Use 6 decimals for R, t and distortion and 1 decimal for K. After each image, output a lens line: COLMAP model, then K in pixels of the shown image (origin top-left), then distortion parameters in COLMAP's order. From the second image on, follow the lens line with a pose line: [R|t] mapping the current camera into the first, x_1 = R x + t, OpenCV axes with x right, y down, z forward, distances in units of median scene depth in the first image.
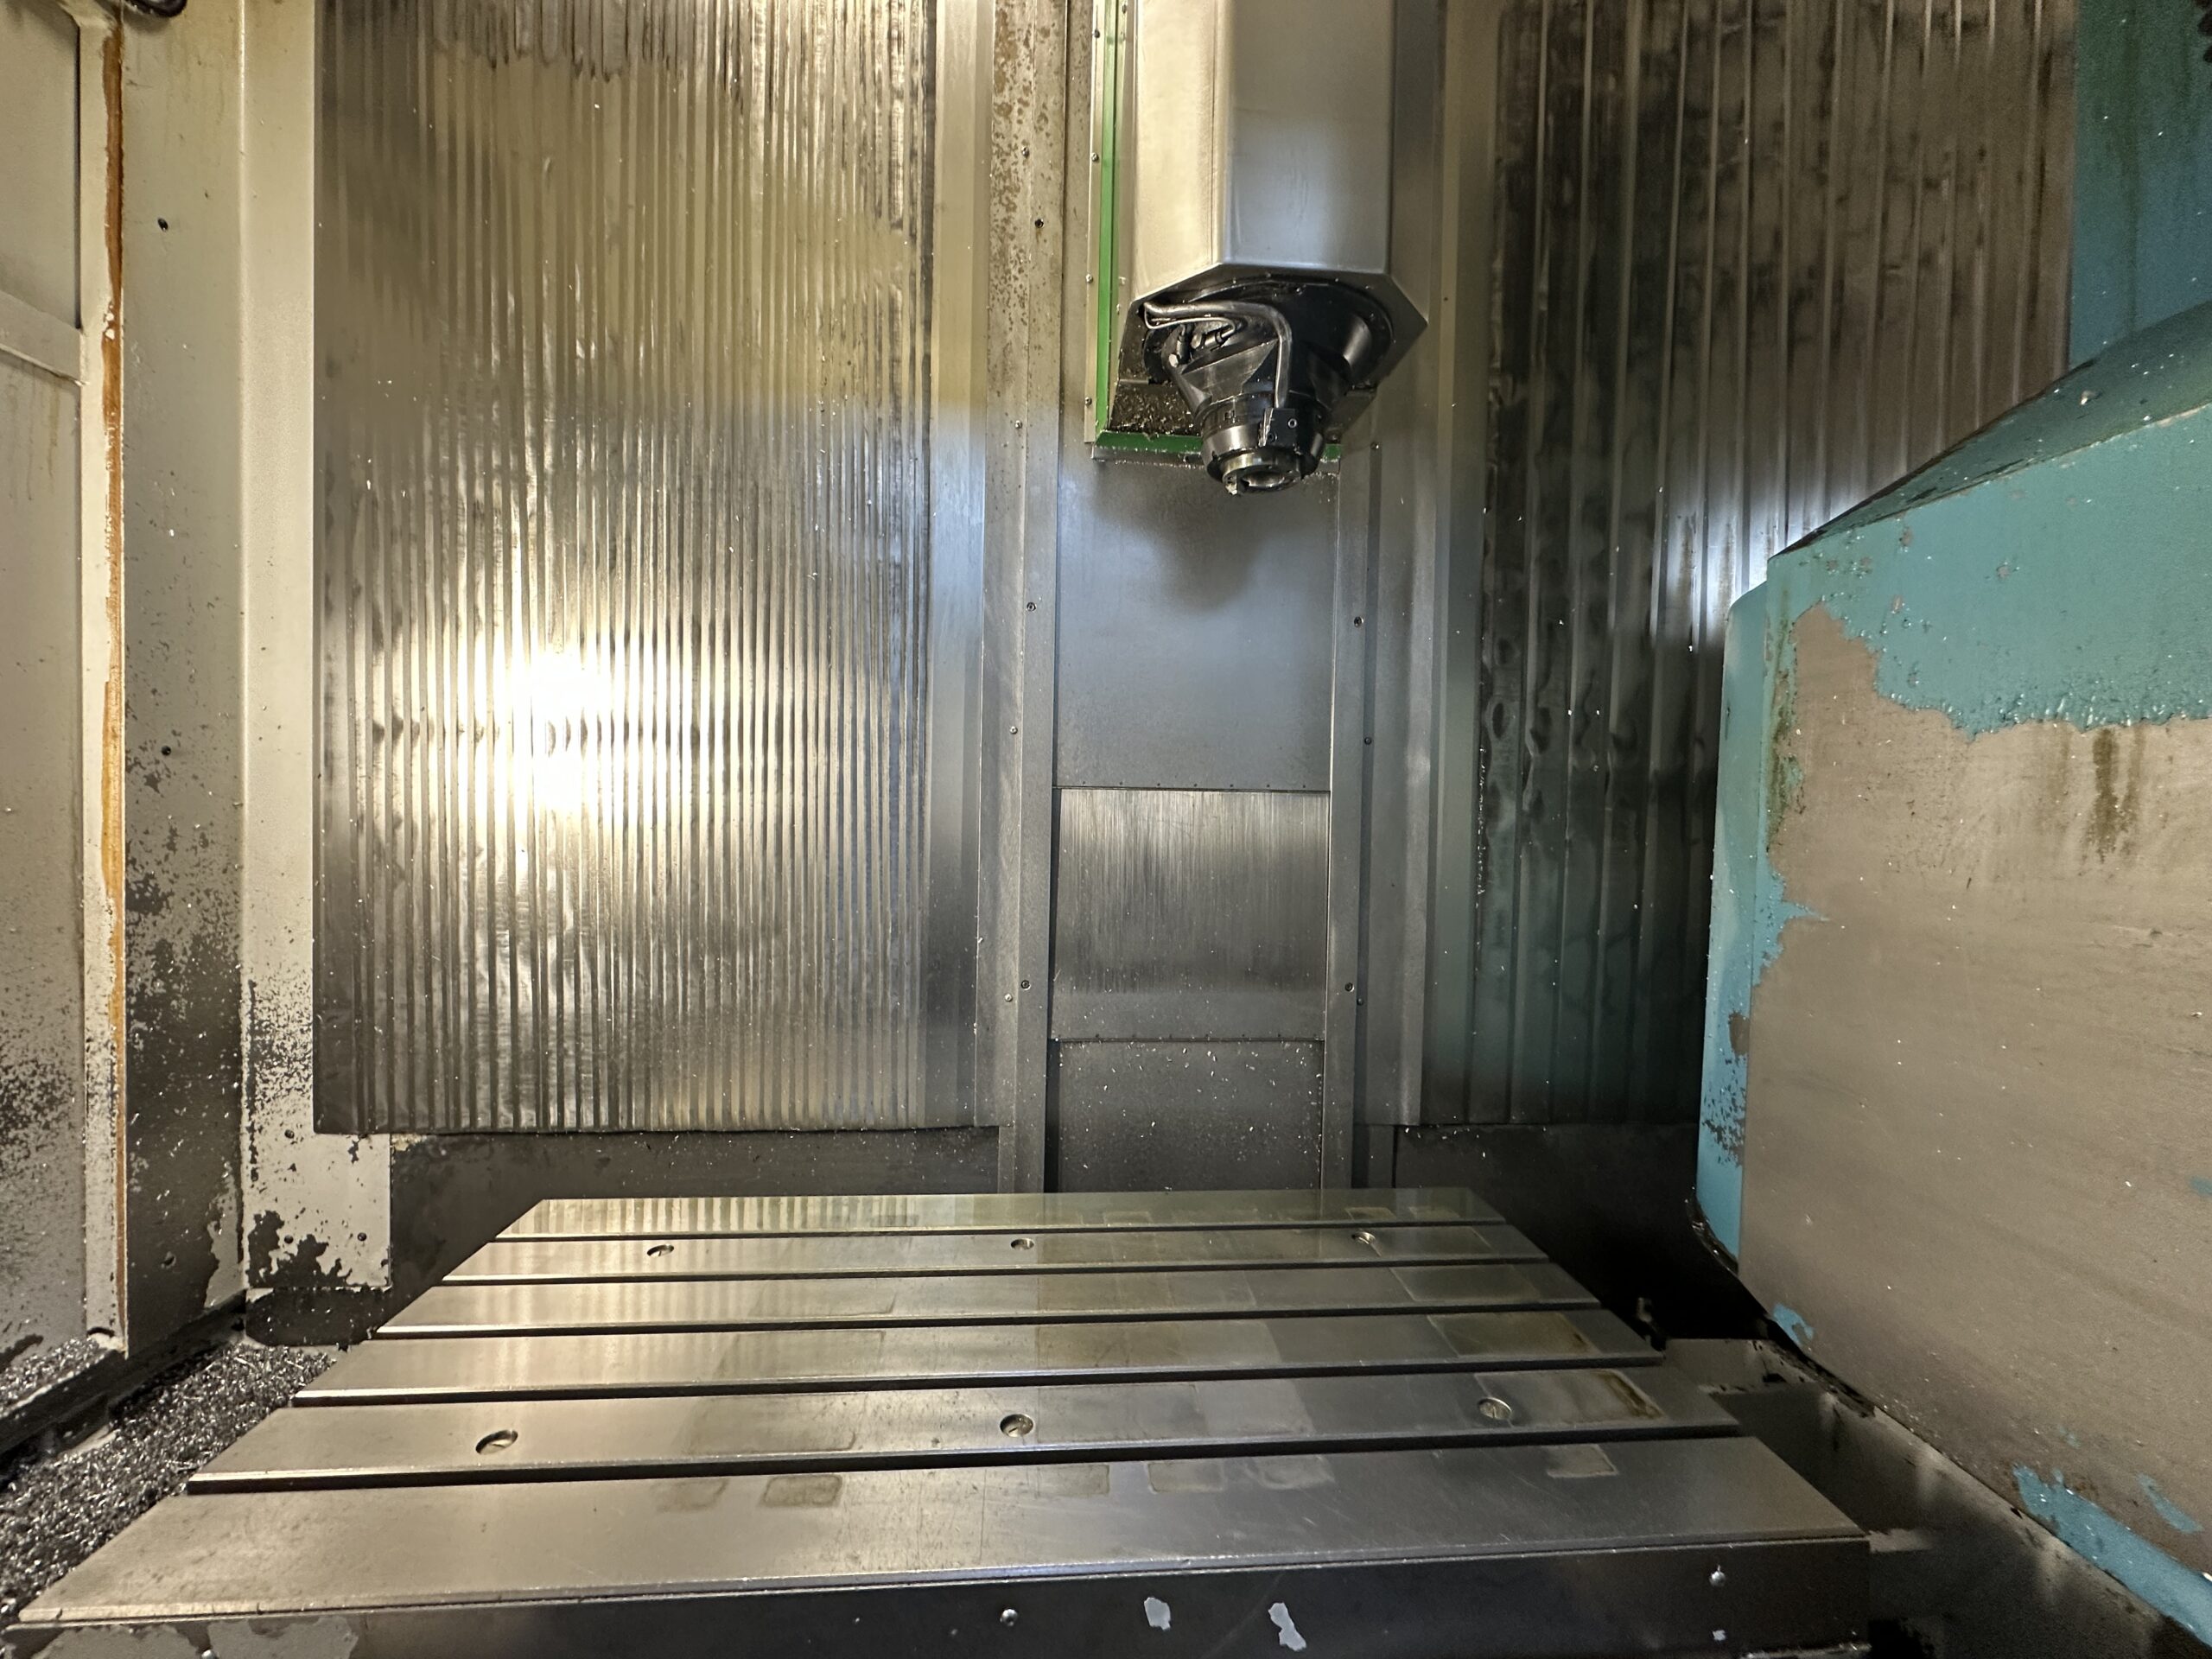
lens RADIAL K [[890.1, 0, 1103.2], [0, 890.1, 824.0], [0, 0, 1]] dist [-0.001311, -0.000119]
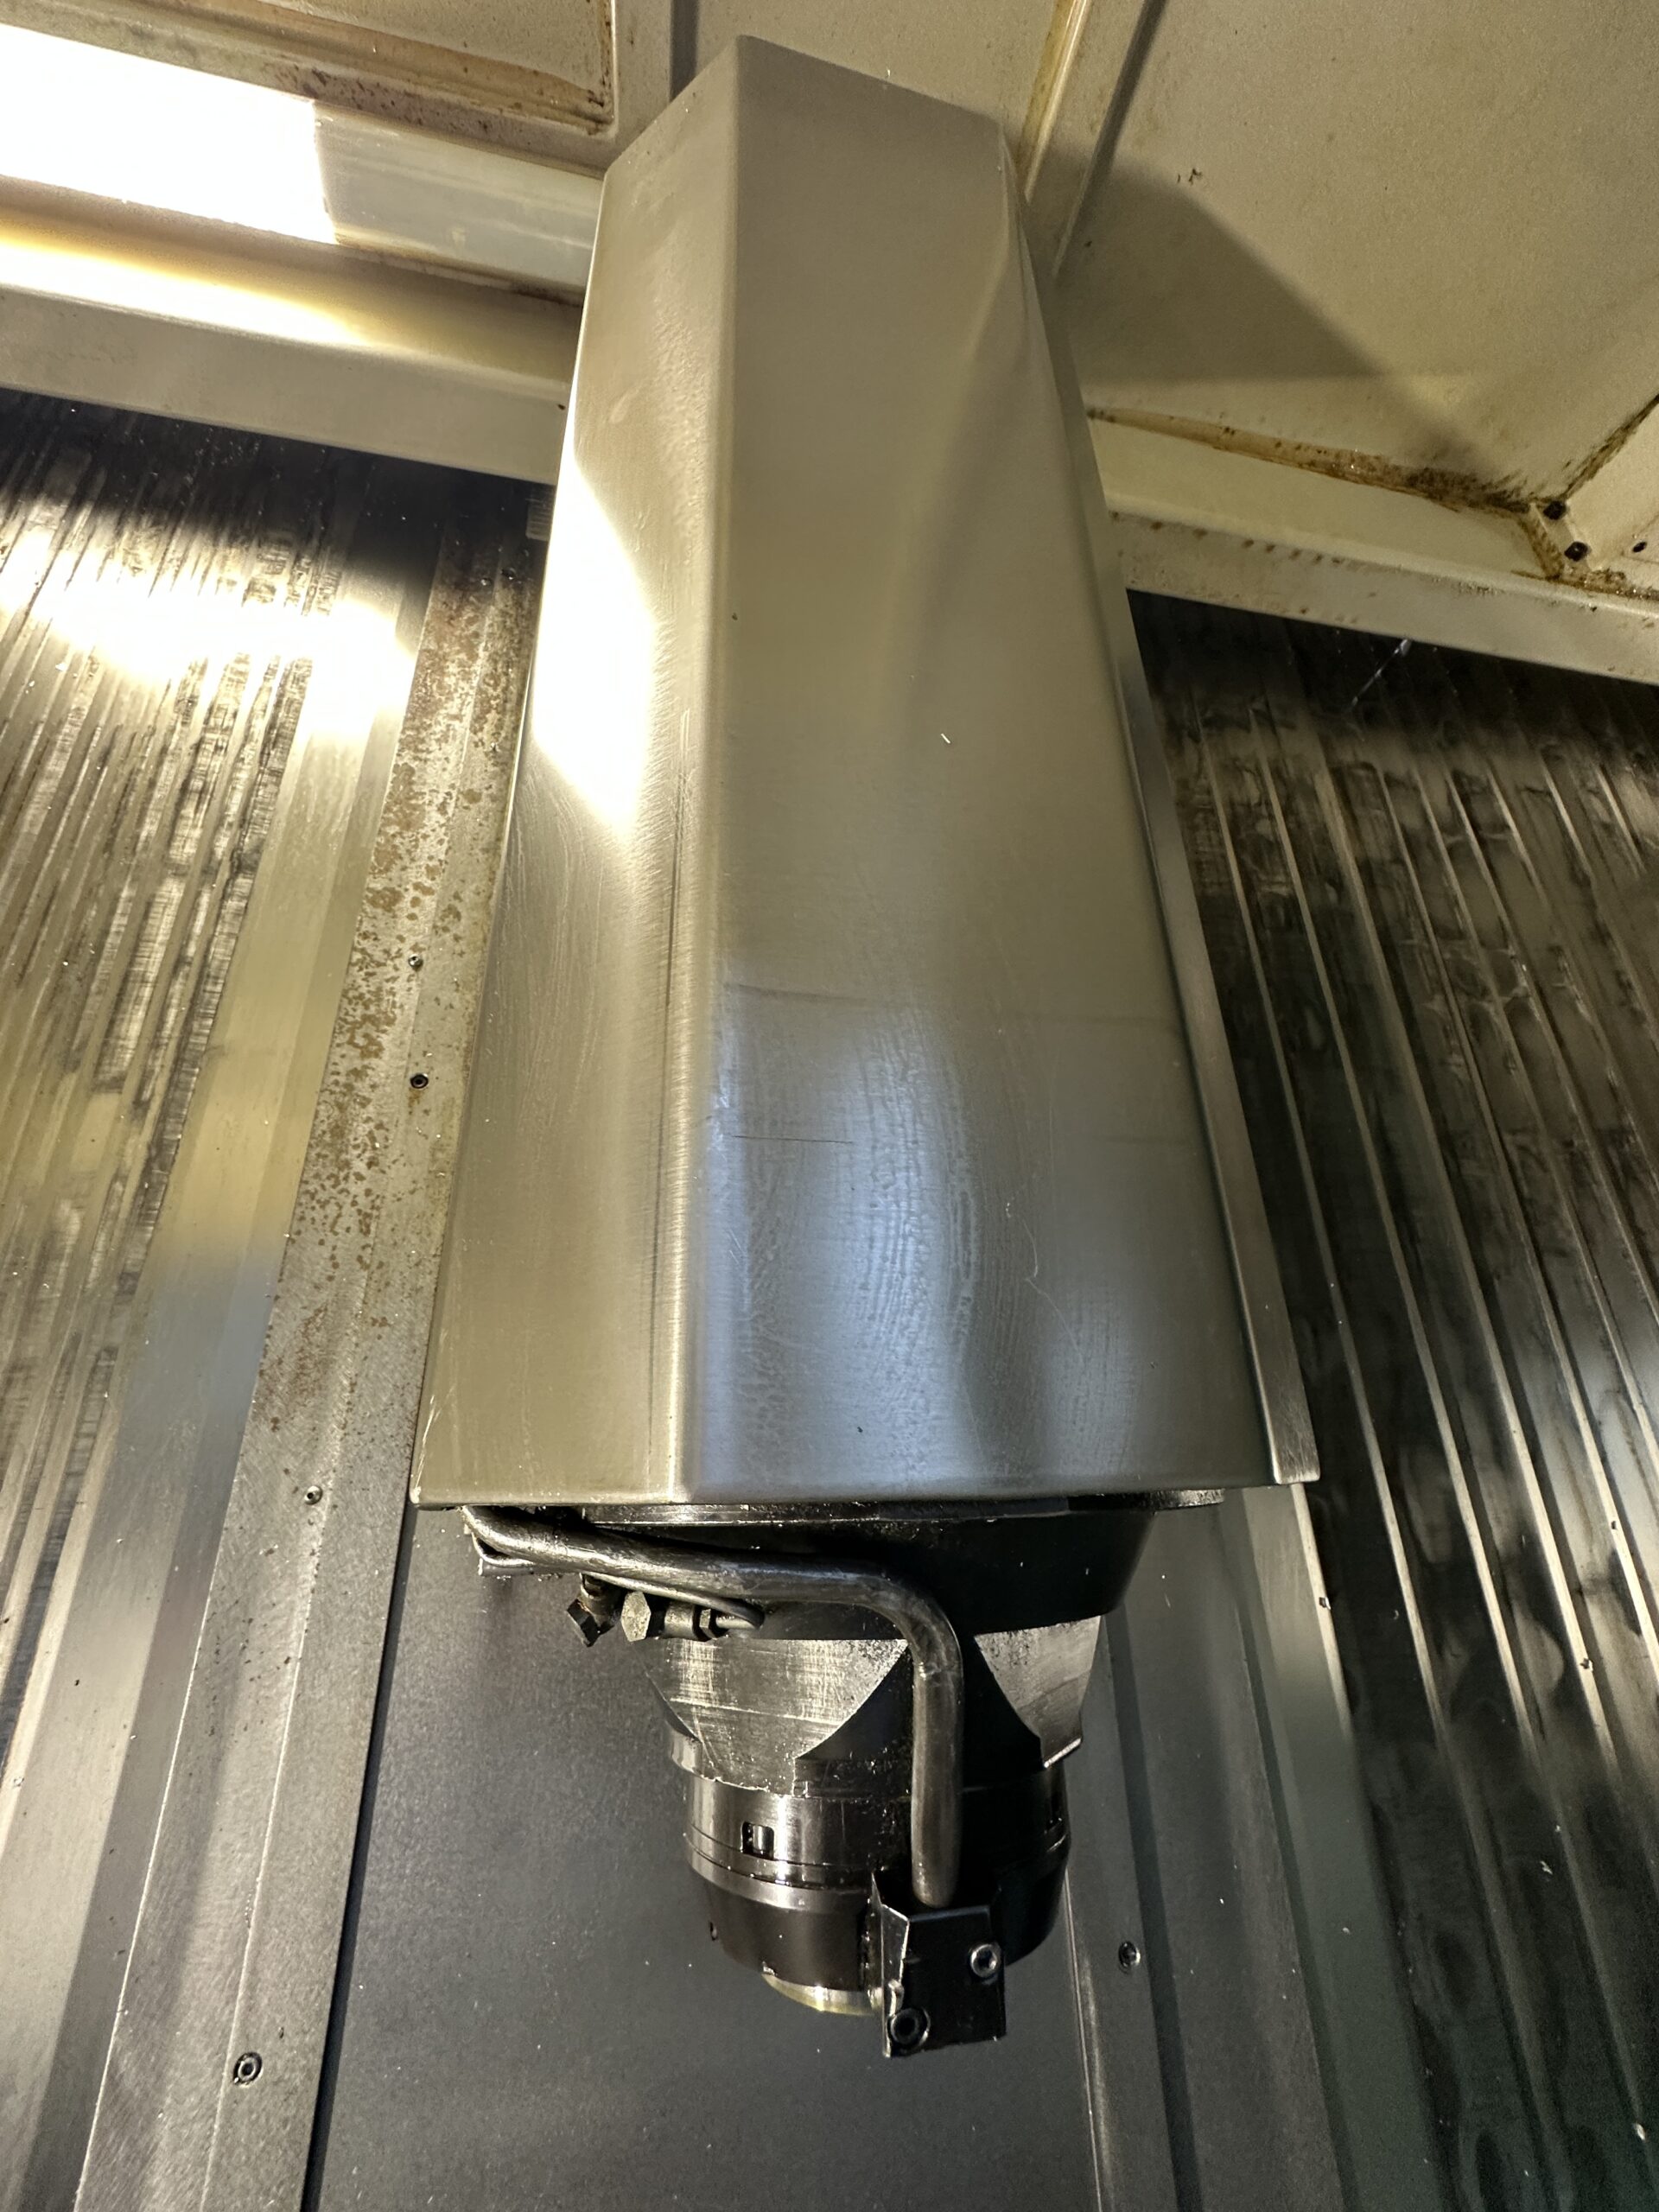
lens RADIAL K [[890.1, 0, 828.1], [0, 890.1, 1106.3], [0, 0, 1]] dist [-0.001311, -0.000119]
pose [[0.992090, 0.005038, 0.125430, 0.100363], [0.045981, 0.915167, -0.400443, -0.442181], [-0.116807, 0.403043, 0.907696, 0.505456]]
